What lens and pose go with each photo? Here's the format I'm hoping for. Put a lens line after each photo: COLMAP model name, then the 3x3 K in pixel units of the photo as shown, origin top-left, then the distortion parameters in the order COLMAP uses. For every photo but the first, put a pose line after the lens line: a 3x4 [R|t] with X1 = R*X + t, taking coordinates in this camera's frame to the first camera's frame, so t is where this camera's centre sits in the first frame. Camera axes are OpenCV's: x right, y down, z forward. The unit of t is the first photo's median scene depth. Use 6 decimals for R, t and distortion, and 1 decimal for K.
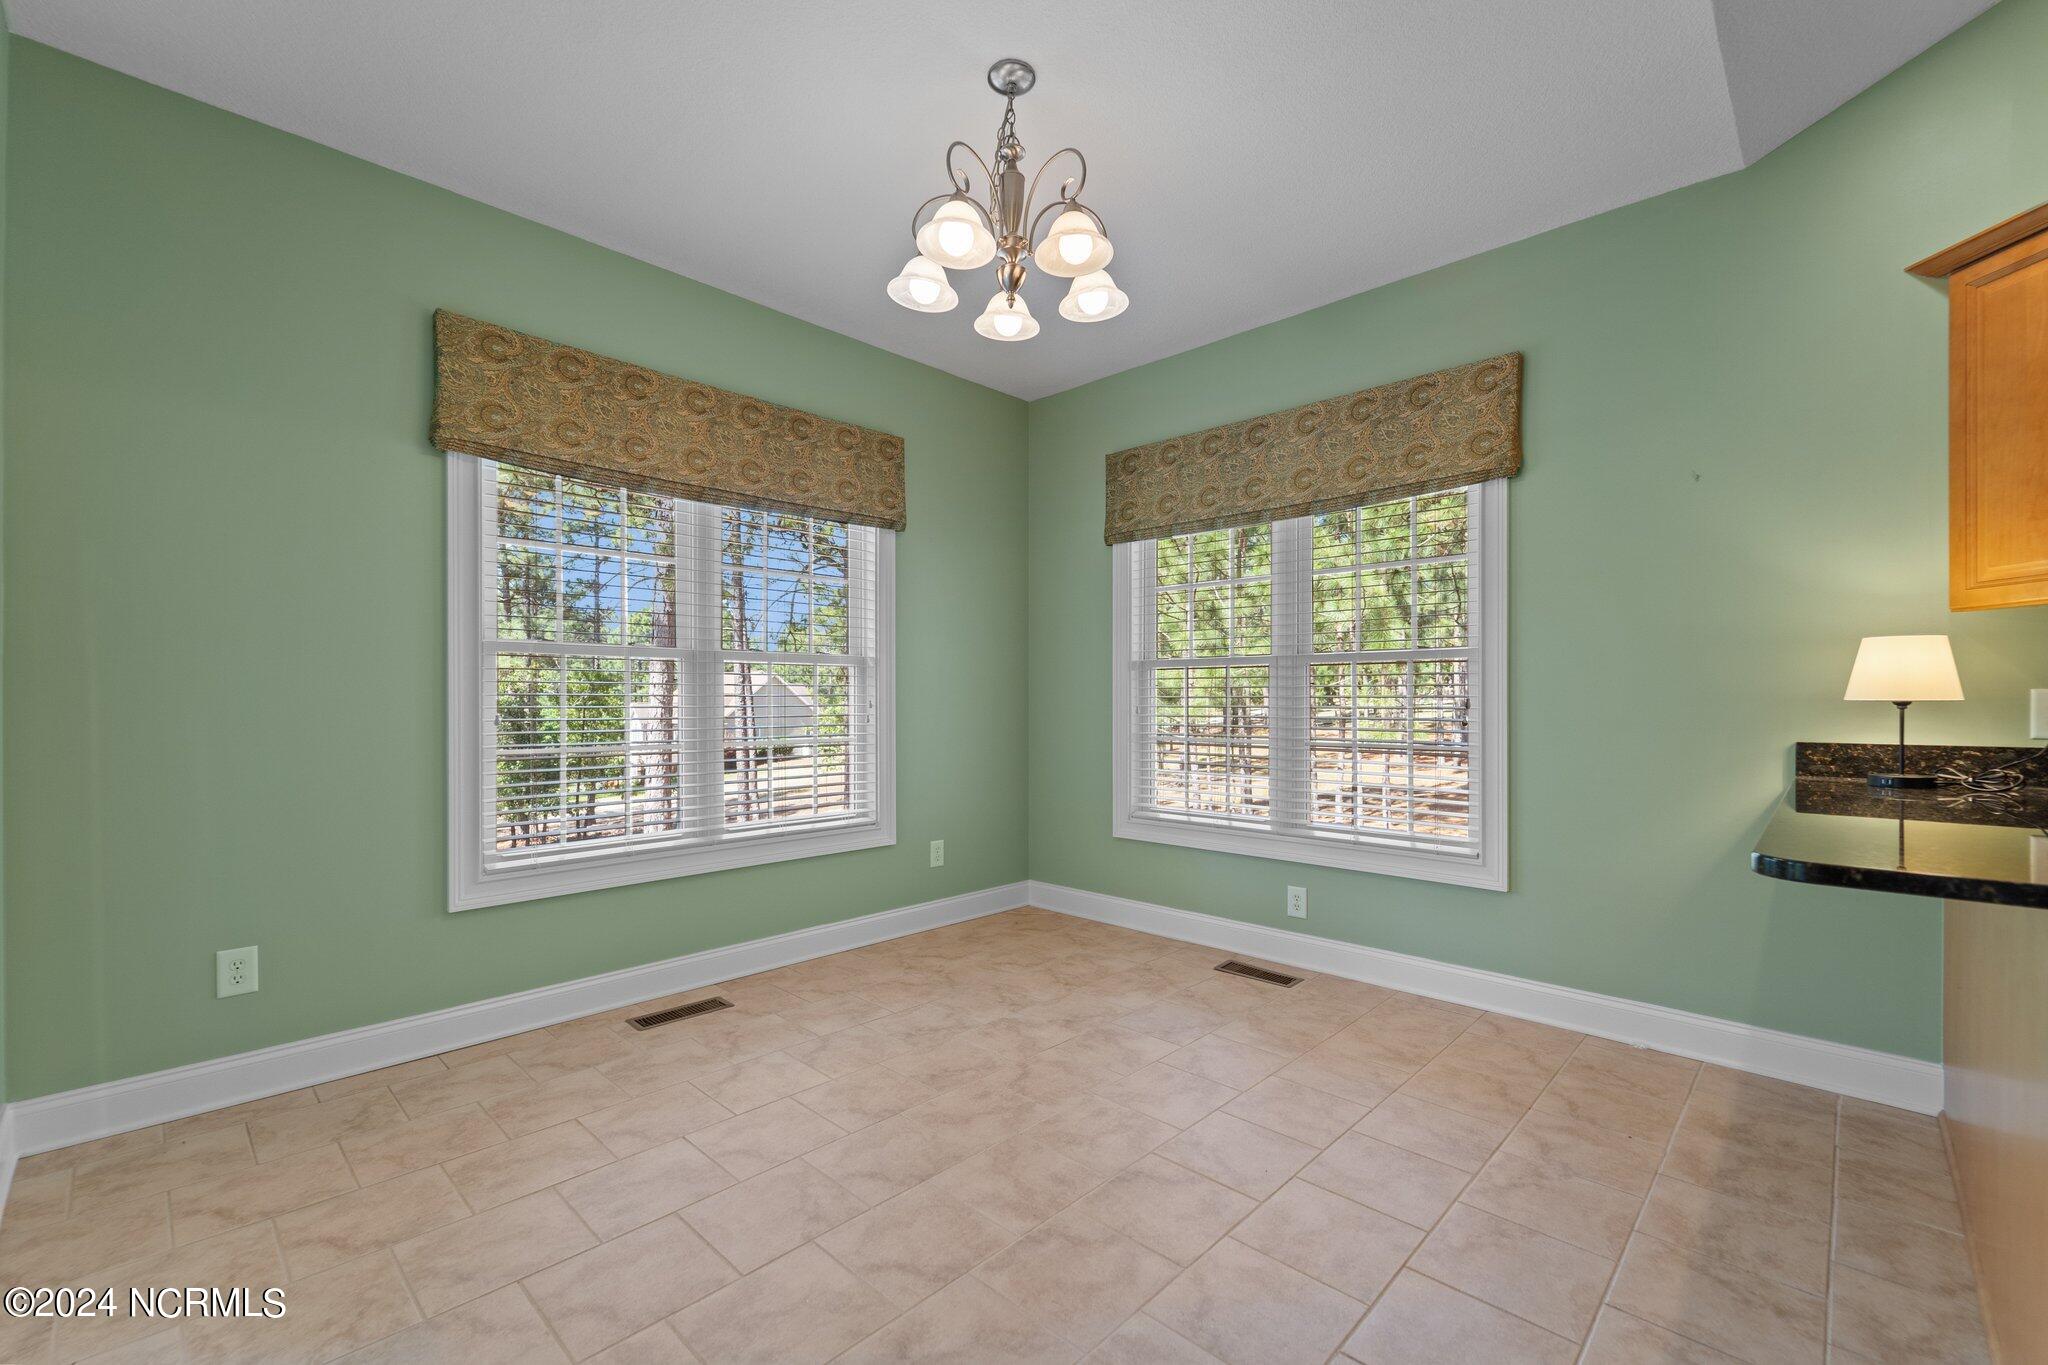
lens RADIAL K [[868.1, 0, 1020.5], [0, 868.1, 695.4], [0, 0, 1]] dist [0.019433, 0.000050]
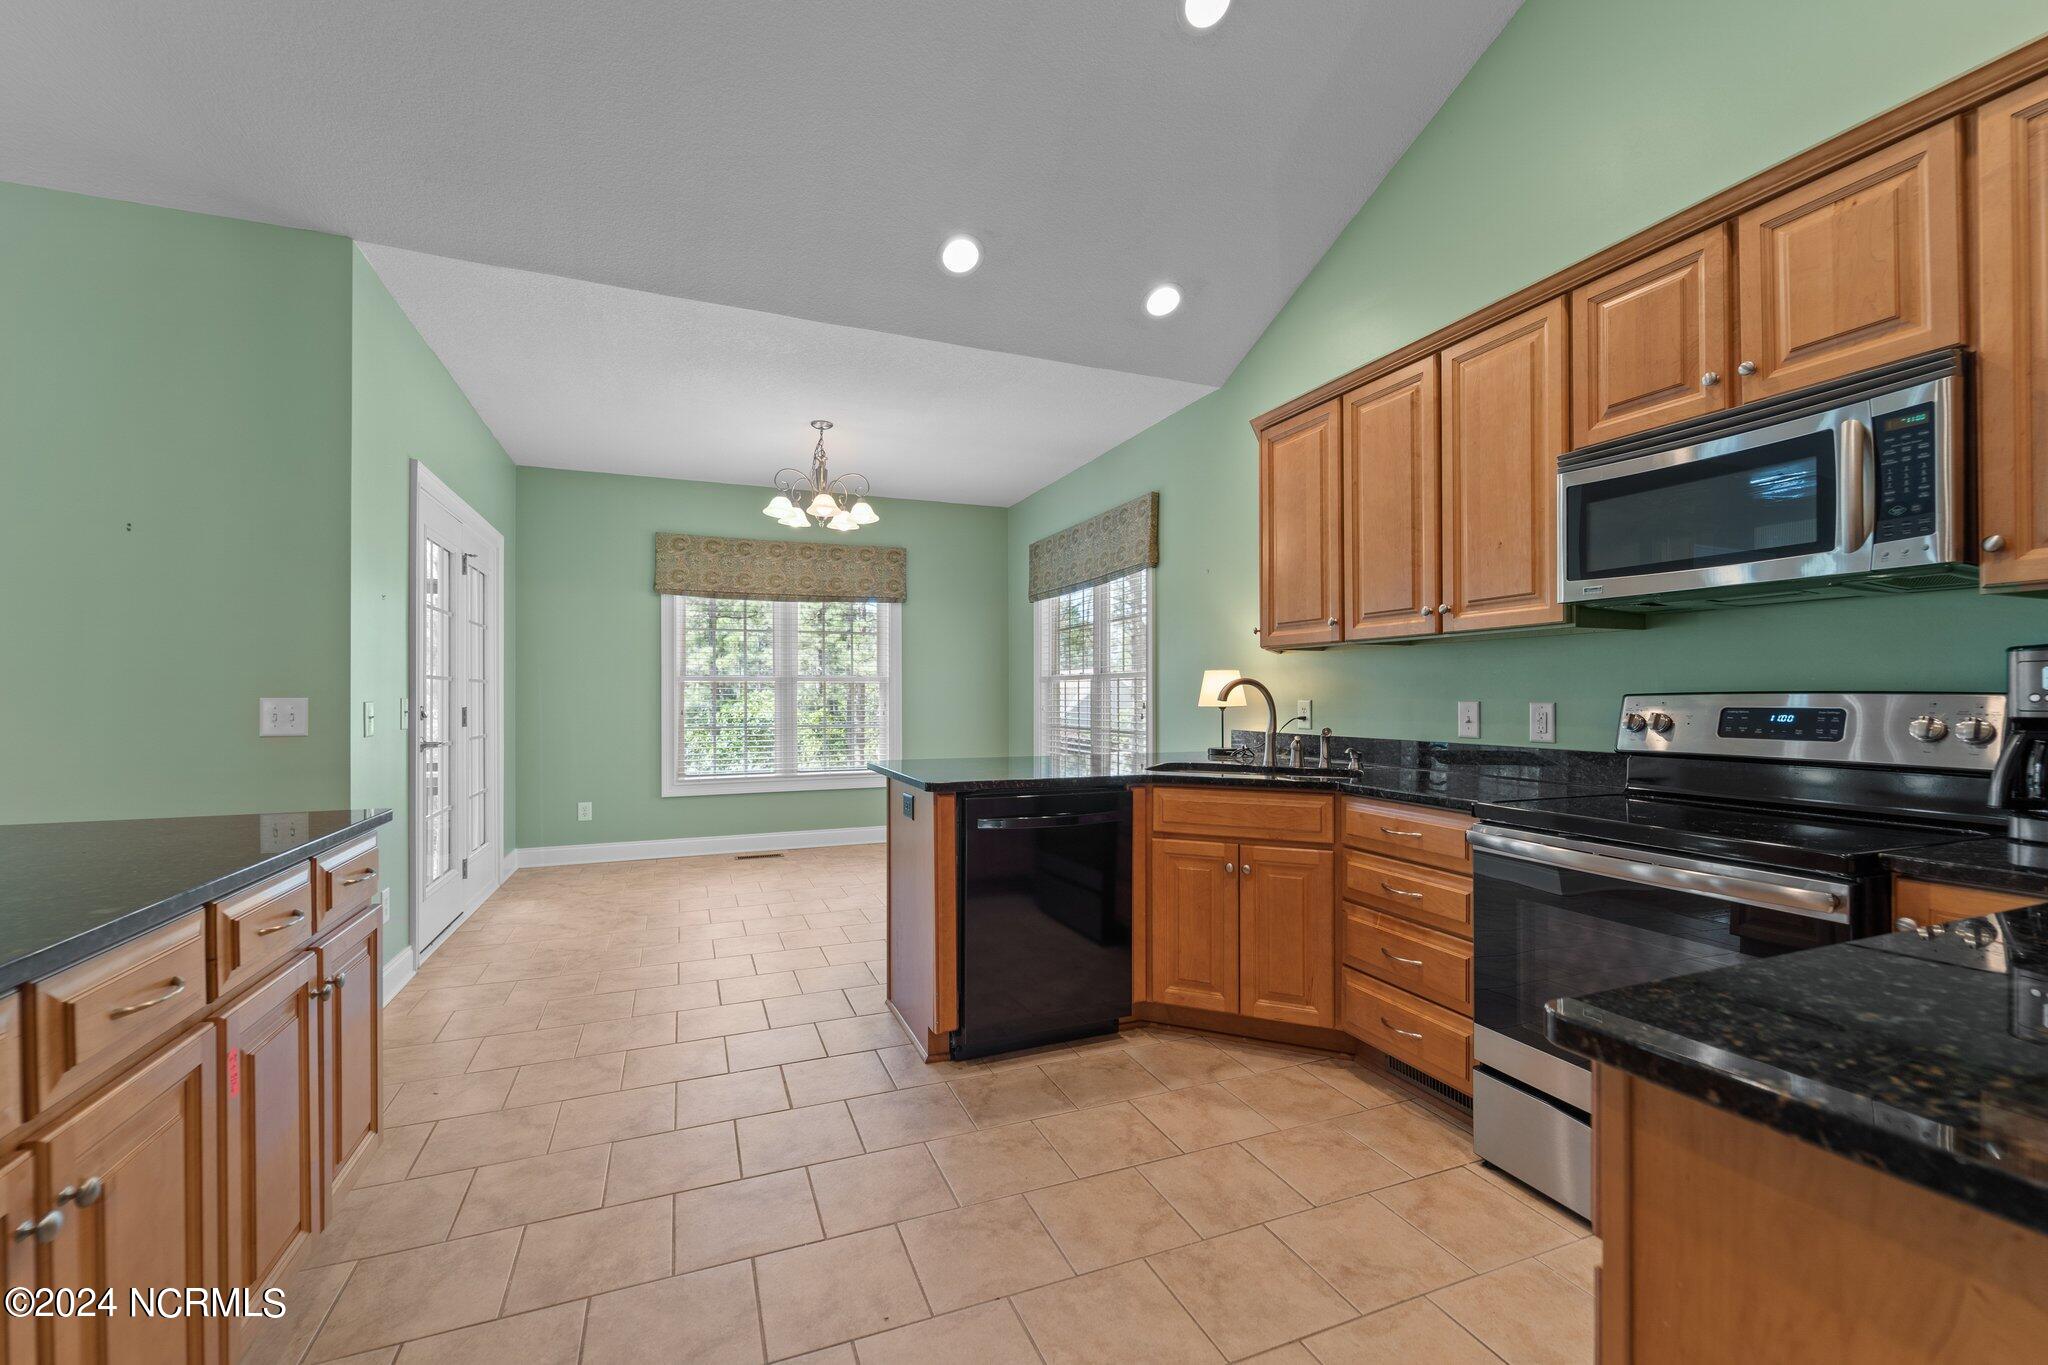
lens RADIAL K [[829.5, 0, 1020.6], [0, 829.5, 686.9], [0, 0, 1]] dist [-0.000647, 0.000233]
pose [[0.911144, -0.007437, -0.412022, 0.963255], [0.007280, 0.999972, -0.001950, -0.025028], [0.412024, -0.001223, 0.911172, -0.509626]]
